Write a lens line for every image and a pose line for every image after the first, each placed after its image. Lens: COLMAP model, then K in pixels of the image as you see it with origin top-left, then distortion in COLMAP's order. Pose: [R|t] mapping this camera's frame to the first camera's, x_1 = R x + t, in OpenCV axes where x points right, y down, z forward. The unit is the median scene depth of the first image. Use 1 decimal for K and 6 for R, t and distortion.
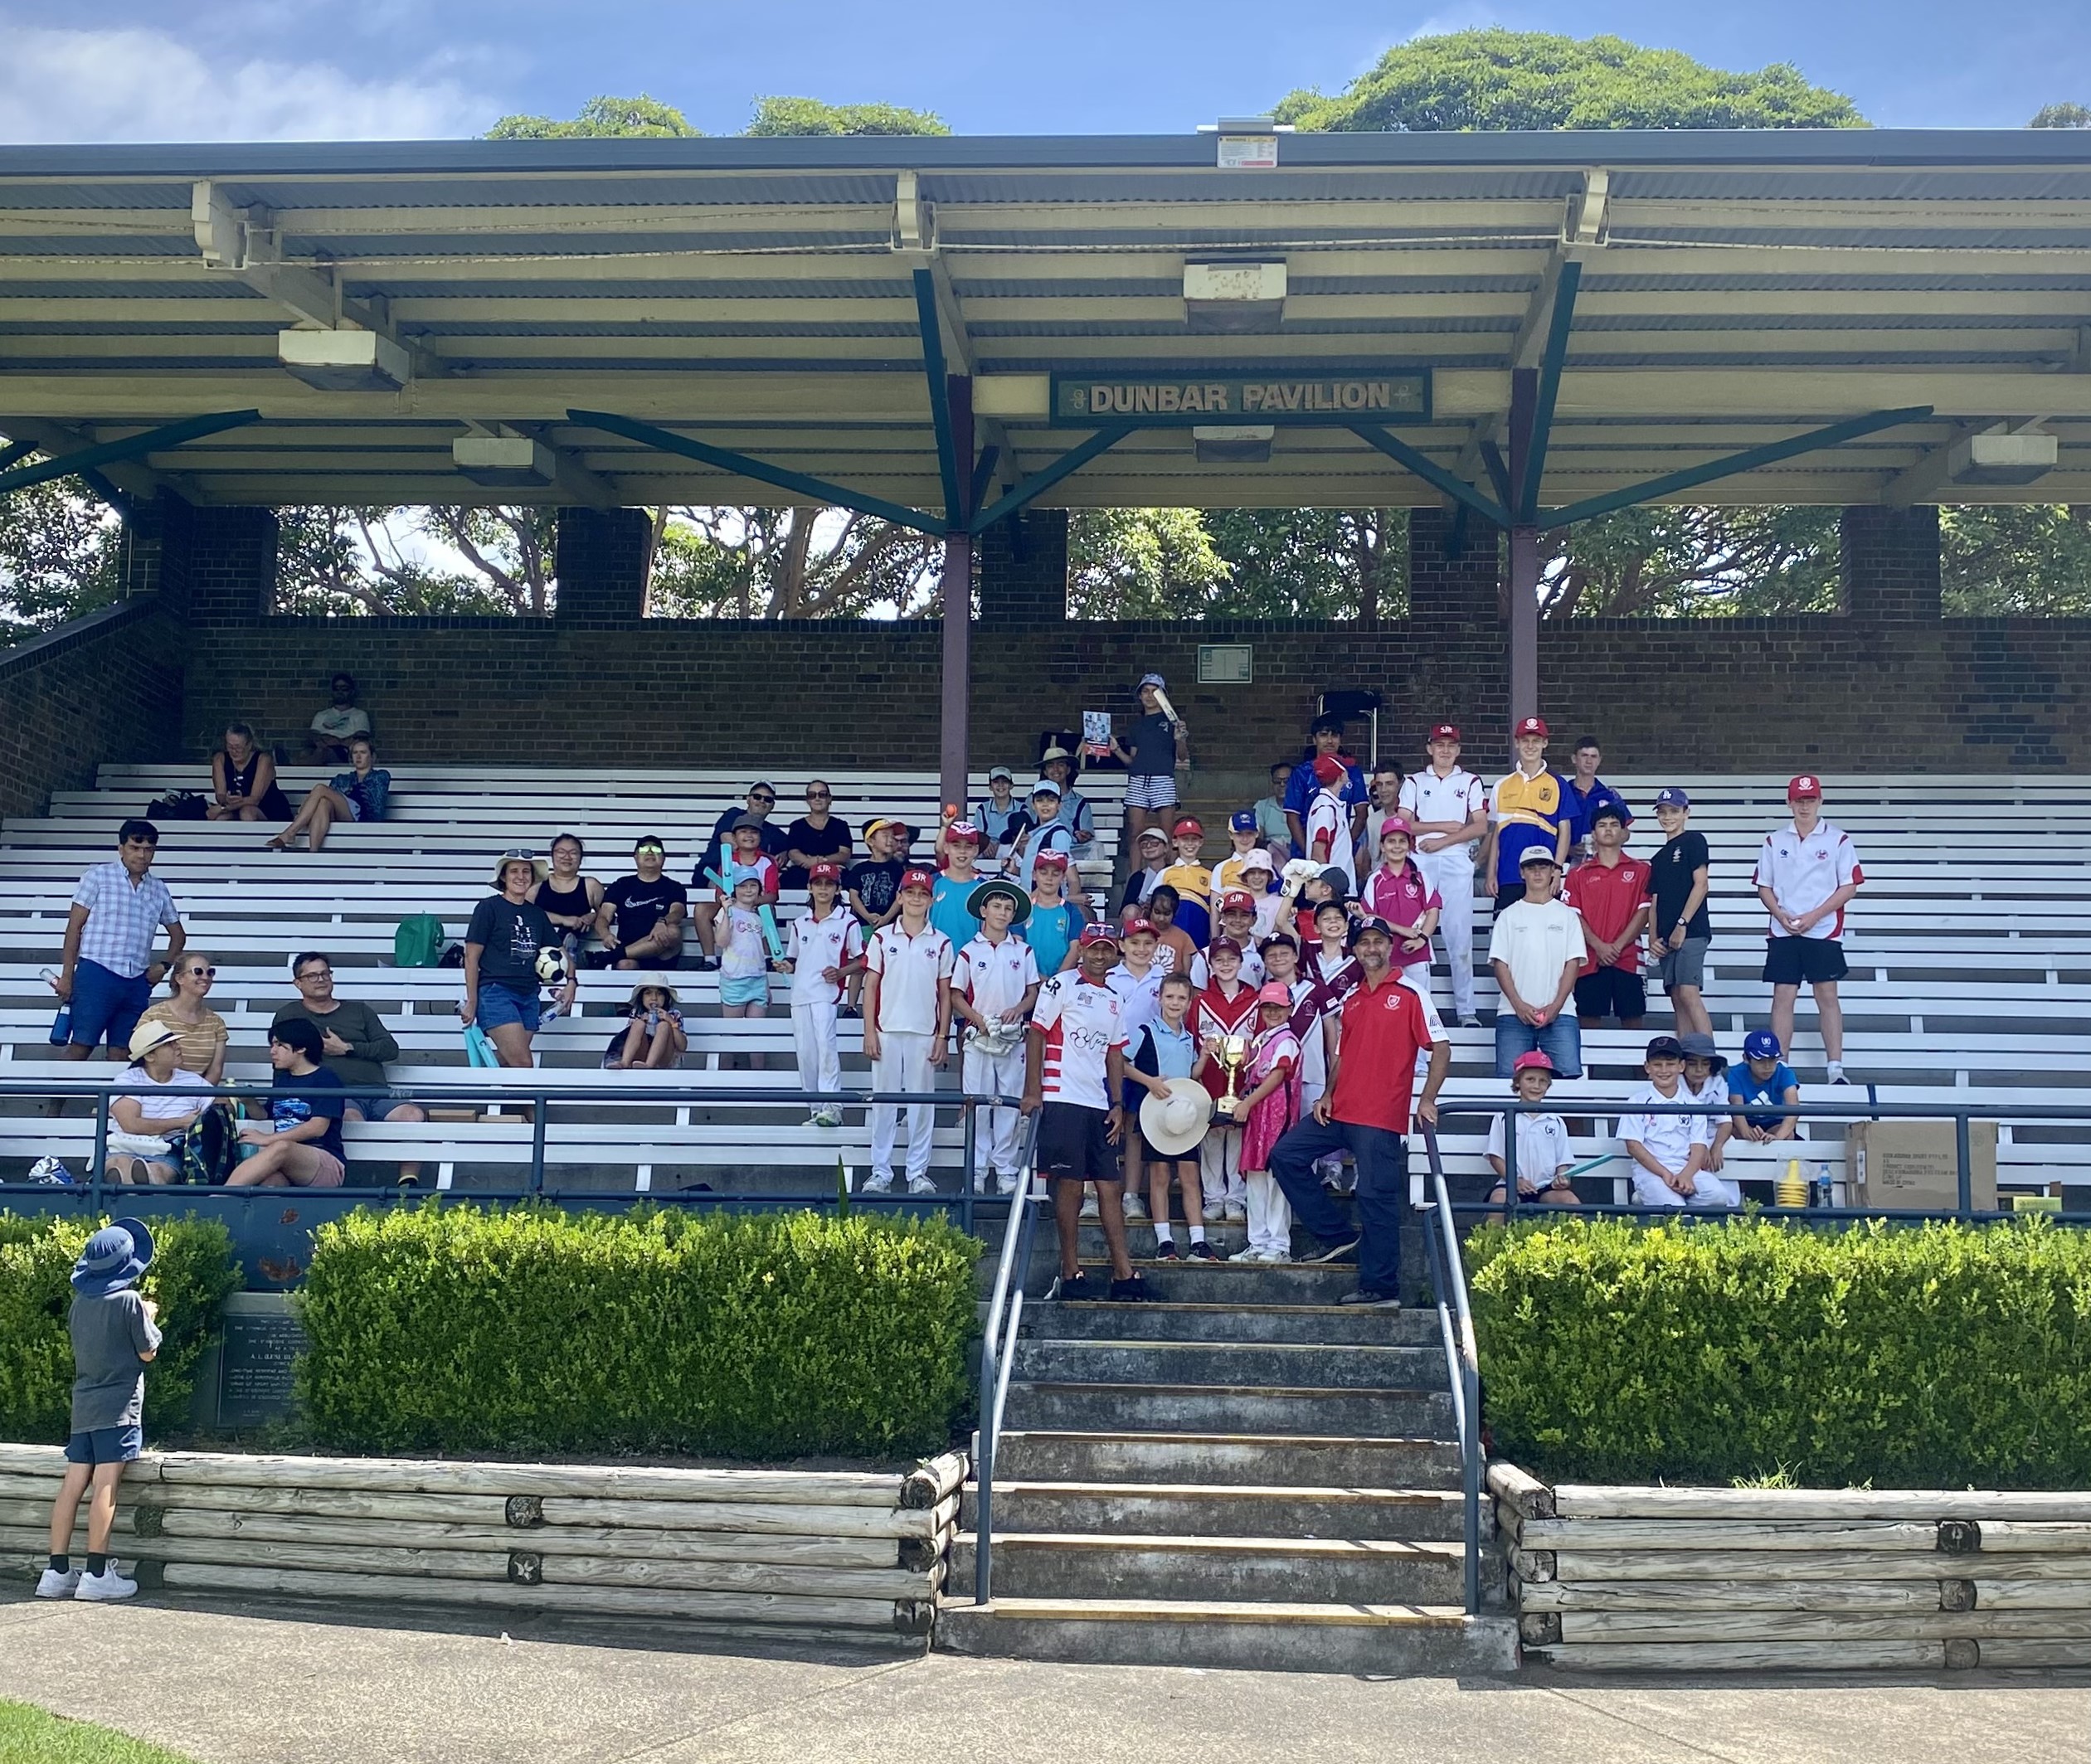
lens RADIAL K [[2797.7, 0, 1039.6], [0, 2797.7, 885.3], [0, 0, 1]] dist [0.067575, 0.000000]
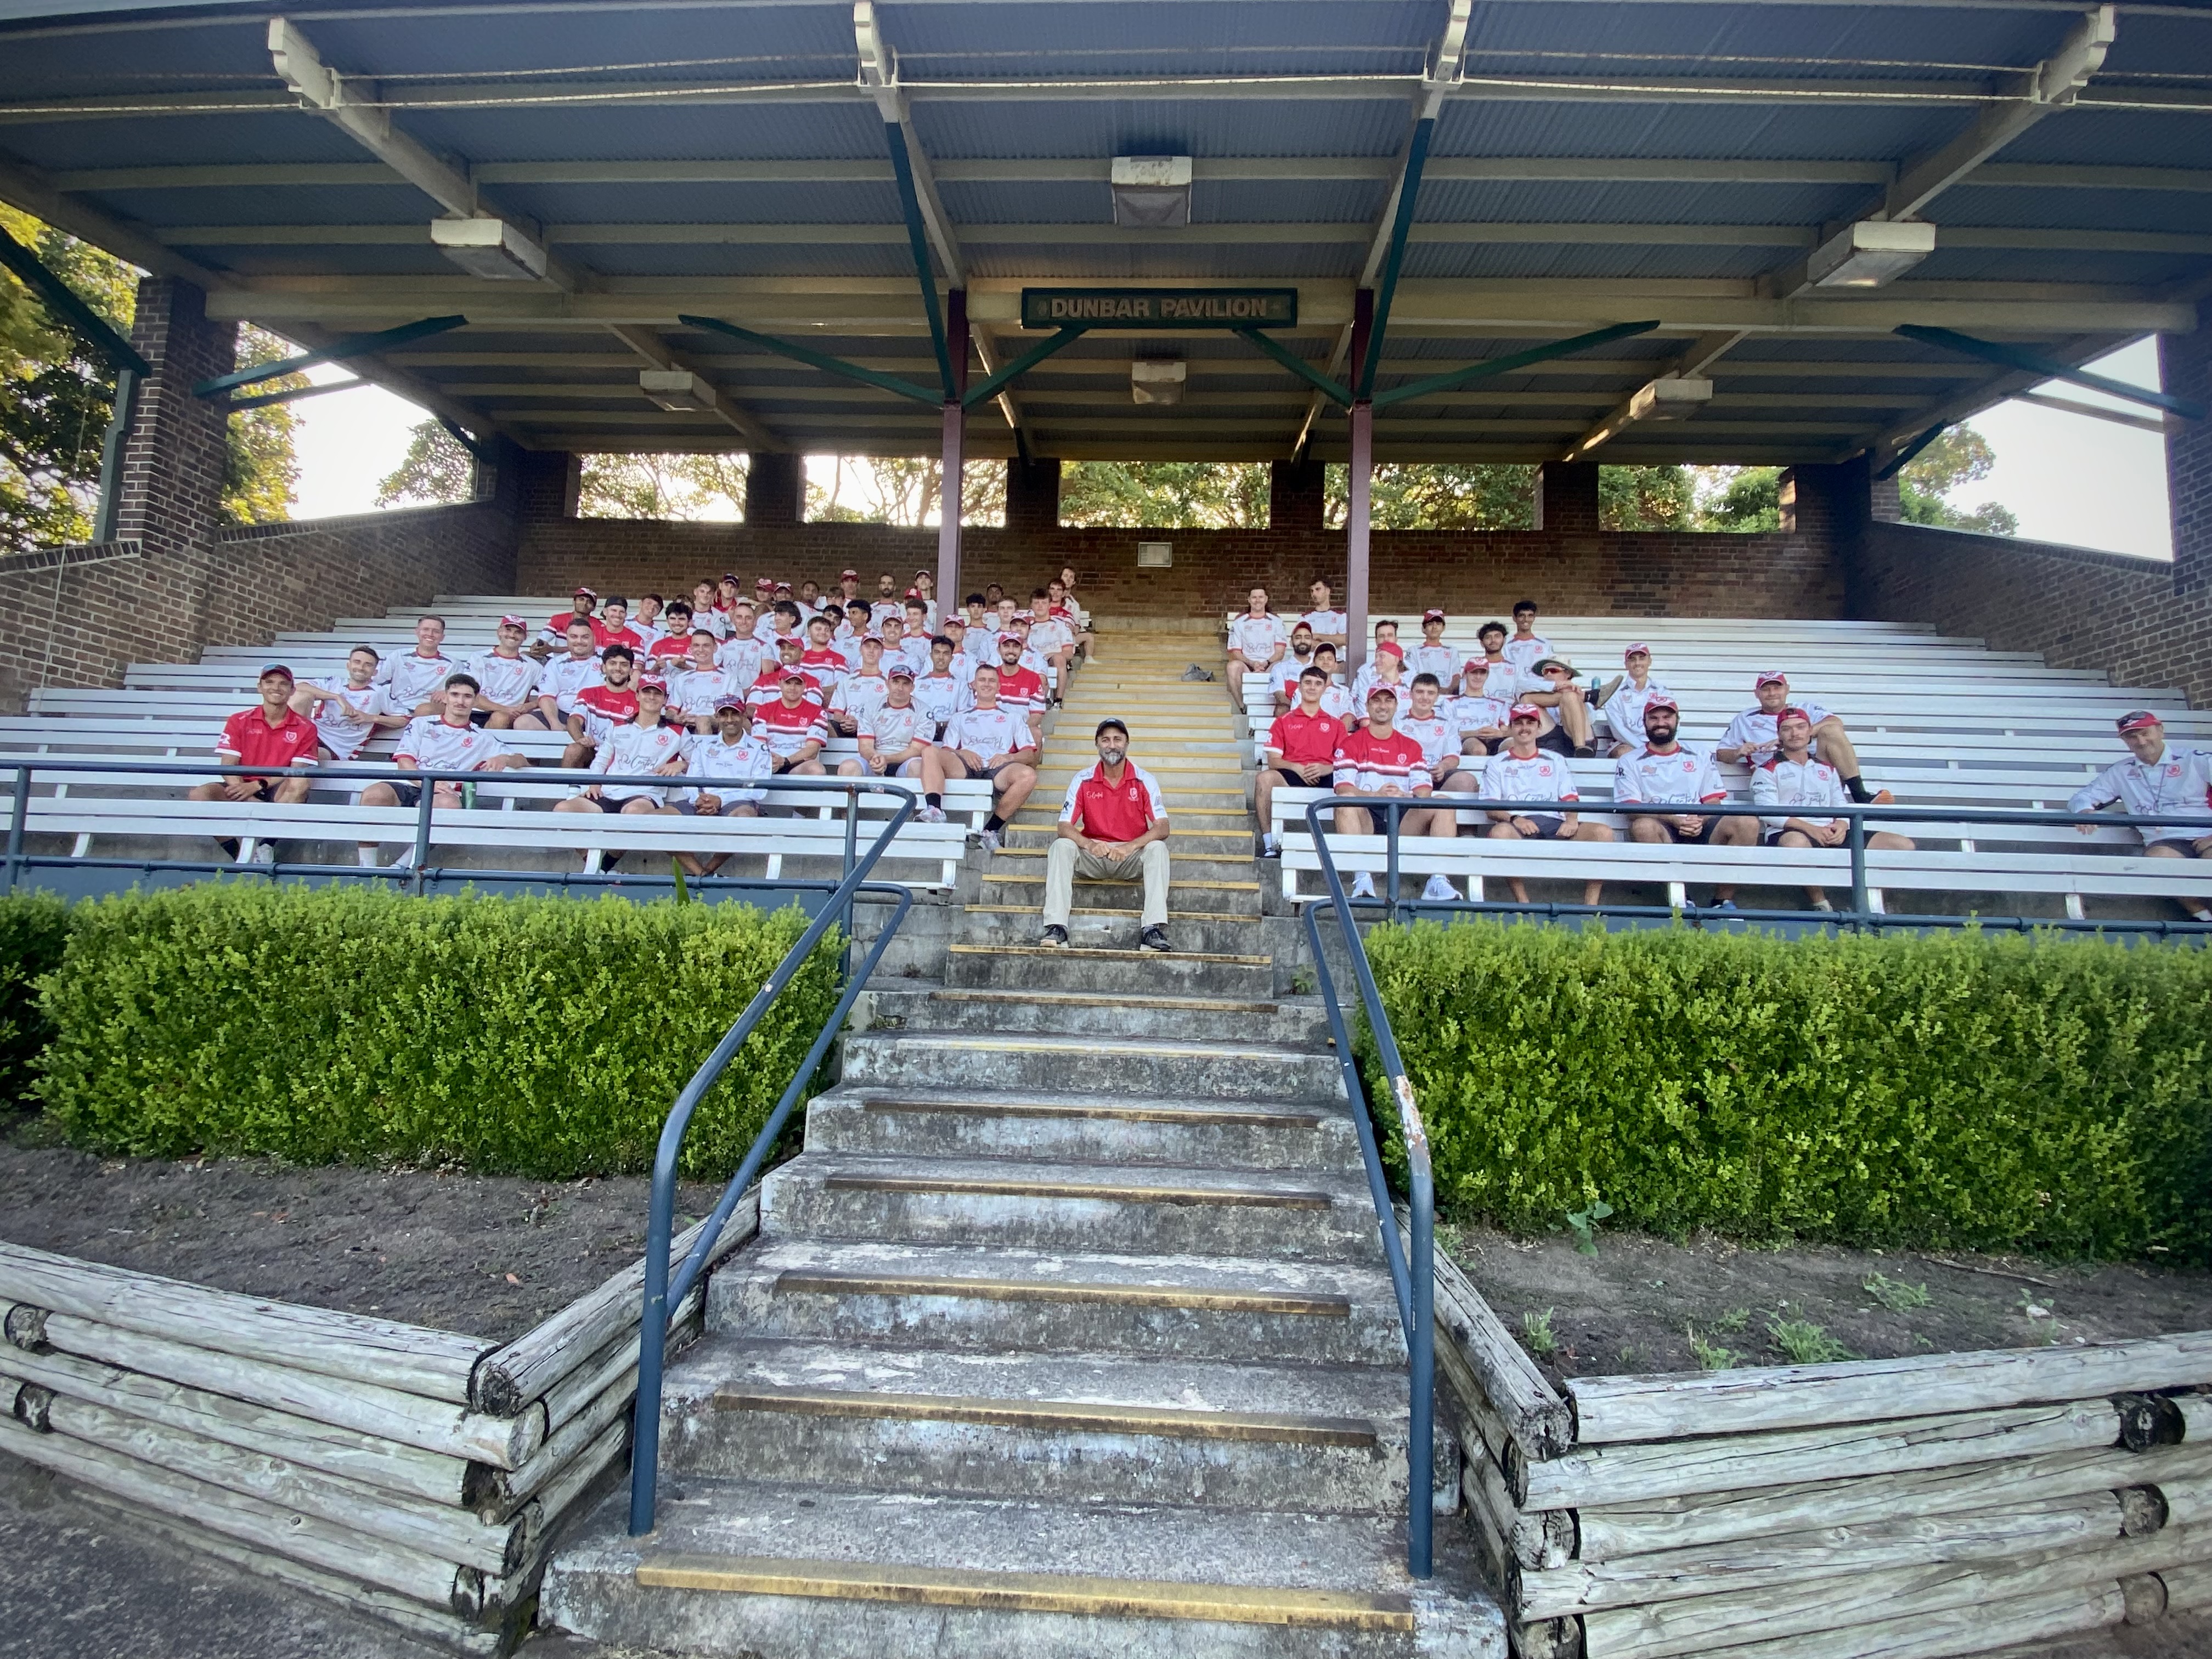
lens RADIAL K [[1033.7, 0, 1122.6], [0, 1033.7, 815.8], [0, 0, 1]] dist [-0.017917, -0.001181]
pose [[0.999733, 0.017368, 0.015221, 0.073175], [-0.018115, 0.998565, 0.050398, 0.073506], [-0.014324, -0.050660, 0.998613, 0.699496]]
